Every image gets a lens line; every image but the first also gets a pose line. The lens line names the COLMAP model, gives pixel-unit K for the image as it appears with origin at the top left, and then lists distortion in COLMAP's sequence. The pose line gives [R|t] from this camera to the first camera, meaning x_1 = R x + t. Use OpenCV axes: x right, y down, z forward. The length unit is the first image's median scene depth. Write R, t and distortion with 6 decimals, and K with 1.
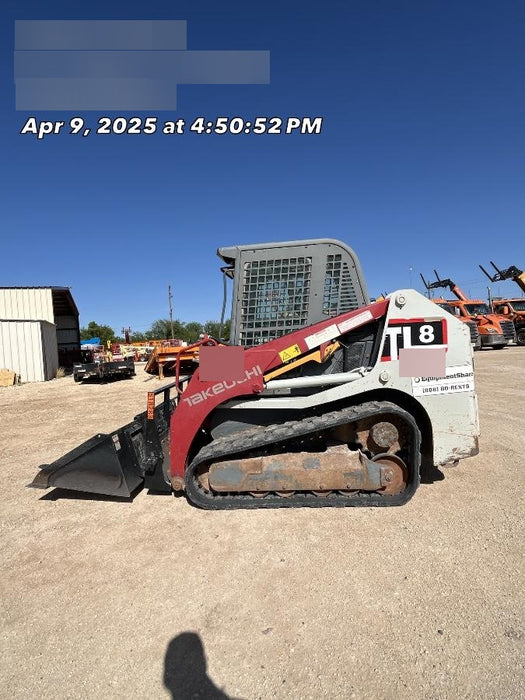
lens RADIAL K [[355.6, 0, 266.5], [0, 355.6, 347.0], [0, 0, 1]] dist [0.002046, 0.001018]
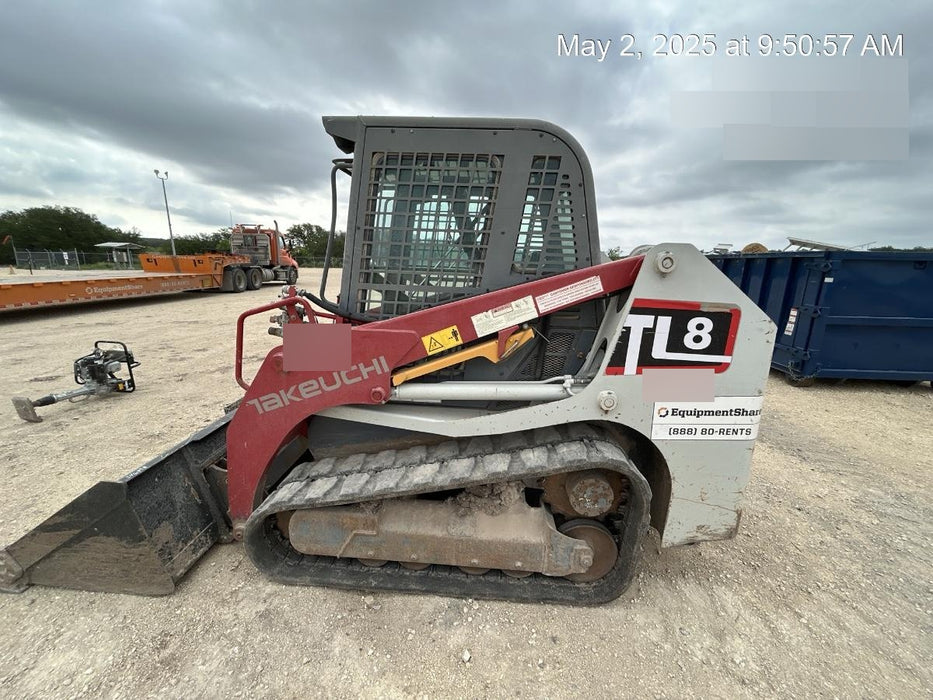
lens RADIAL K [[373.3, 0, 466.4], [0, 373.3, 351.3], [0, 0, 1]] dist [0.007972, -0.000106]
pose [[0.994281, 0.086641, 0.062433, 0.069453], [-0.097287, 0.975978, 0.194943, -0.082334], [-0.044043, -0.199902, 0.978825, 0.443548]]
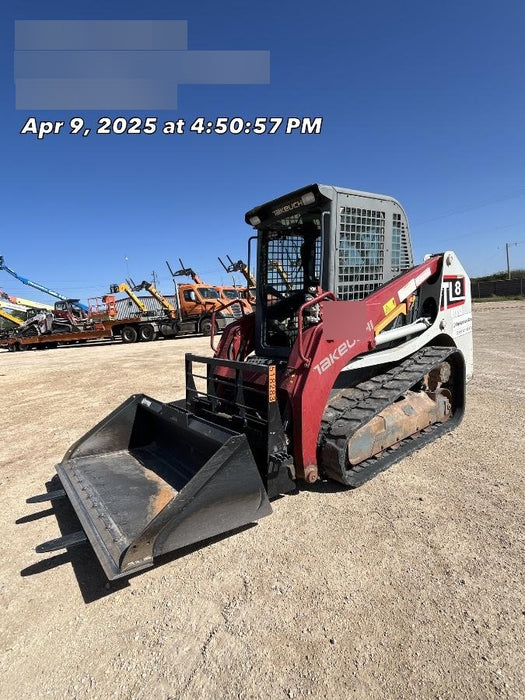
lens RADIAL K [[355.6, 0, 263.0], [0, 355.6, 346.4], [0, 0, 1]] dist [0.002046, 0.001018]
pose [[0.733187, -0.086937, 0.674447, -0.894132], [0.068423, 0.996192, 0.054028, 0.052107], [-0.676576, 0.006535, 0.736344, 0.514109]]
